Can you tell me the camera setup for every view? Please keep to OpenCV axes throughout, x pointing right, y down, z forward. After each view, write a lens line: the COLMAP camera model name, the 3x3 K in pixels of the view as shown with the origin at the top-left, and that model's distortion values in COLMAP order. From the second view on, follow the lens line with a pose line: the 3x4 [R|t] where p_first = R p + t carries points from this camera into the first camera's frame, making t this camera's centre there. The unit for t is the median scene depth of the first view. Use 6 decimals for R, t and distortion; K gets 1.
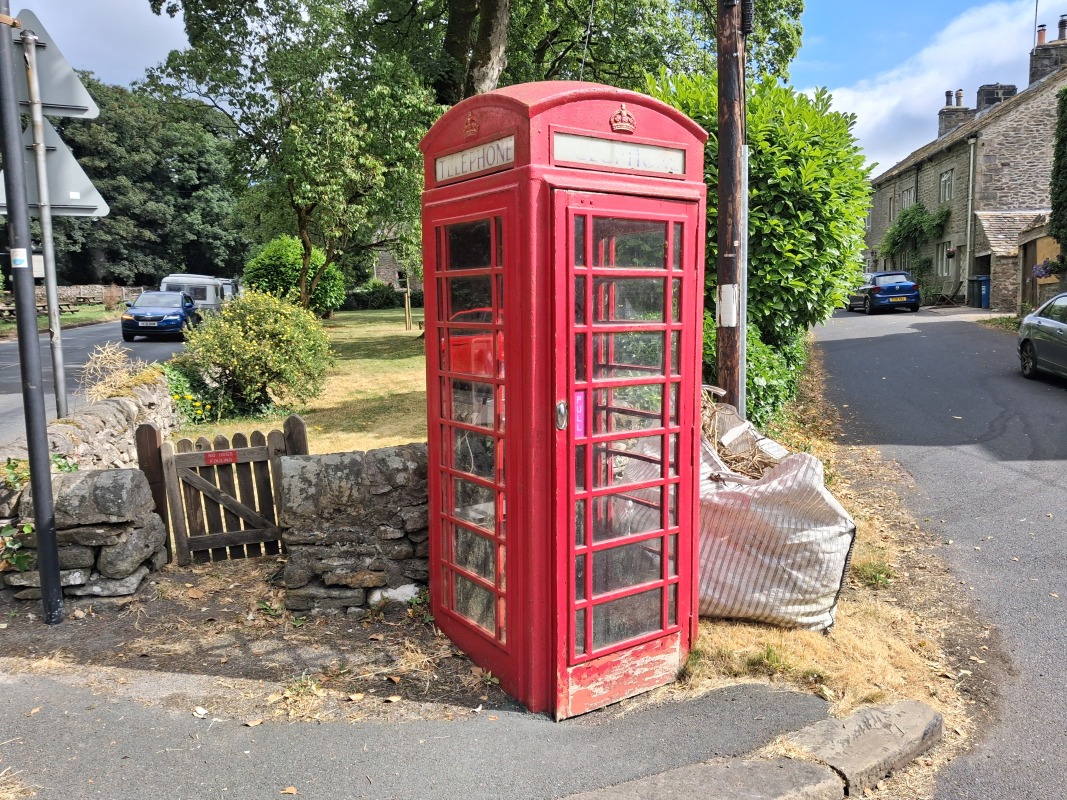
lens RADIAL K [[848.6, 0, 559.7], [0, 848.6, 393.8], [0, 0, 1]] dist [0.020374, 0.007596]
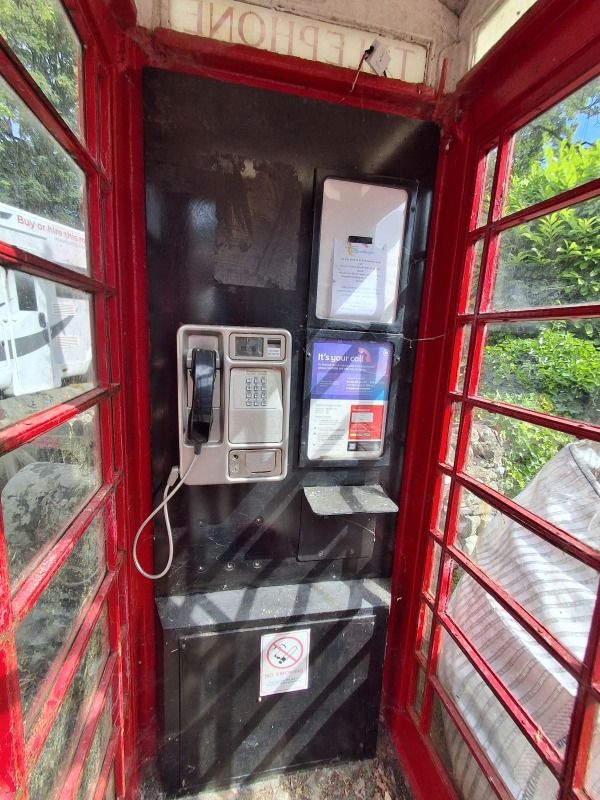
lens RADIAL K [[367.8, 0, 296.0], [0, 367.8, 400.1], [0, 0, 1]] dist [-0.001254, -0.000048]
pose [[0.916183, 0.115304, -0.383814, 0.051162], [-0.093530, 0.992788, 0.074988, -0.042803], [0.389692, -0.032805, 0.920361, 0.788454]]
